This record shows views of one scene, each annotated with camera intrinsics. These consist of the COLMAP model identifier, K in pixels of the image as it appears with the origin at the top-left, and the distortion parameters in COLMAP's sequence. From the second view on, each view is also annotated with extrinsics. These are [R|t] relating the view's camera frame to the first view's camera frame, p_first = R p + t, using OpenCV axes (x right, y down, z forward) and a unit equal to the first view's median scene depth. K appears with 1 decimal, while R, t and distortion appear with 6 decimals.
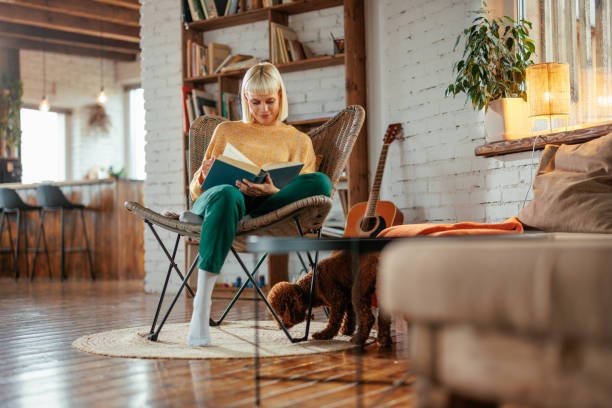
lens RADIAL K [[852.5, 0, 306.0], [0, 852.5, 204.0], [0, 0, 1]] dist [-0.011811, 0.022438]
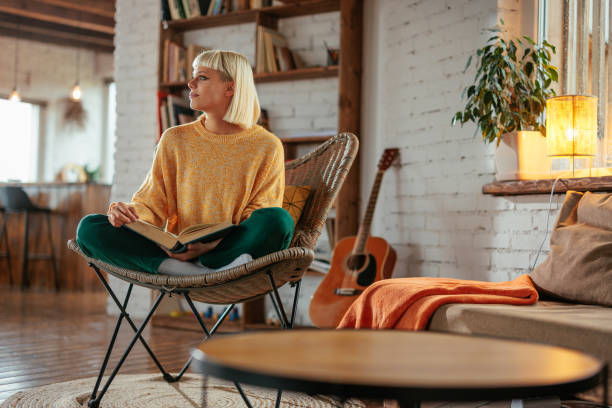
lens RADIAL K [[875.6, 0, 306.0], [0, 875.6, 204.0], [0, 0, 1]] dist [-0.007310, -0.038686]
pose [[0.998831, 0.046364, 0.013677, 0.005534], [-0.046377, 0.998924, 0.000597, -0.033896], [-0.013635, -0.001231, 0.999906, 0.092399]]
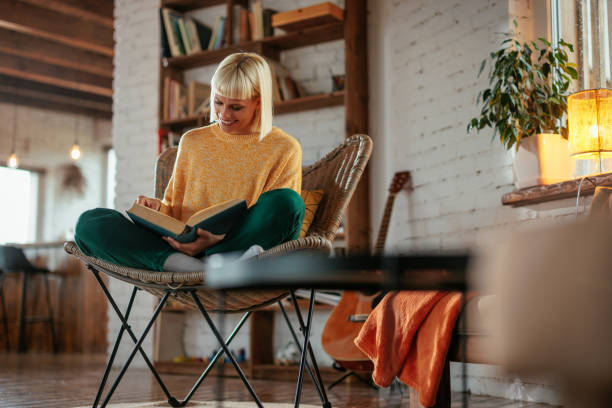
lens RADIAL K [[875.6, 0, 306.0], [0, 875.6, 204.0], [0, 0, 1]] dist [-0.007310, -0.038686]
pose [[0.999682, 0.022589, 0.011250, -0.001455], [-0.021483, 0.995690, -0.090217, 0.020397], [-0.013240, 0.089947, 0.995859, 0.135554]]
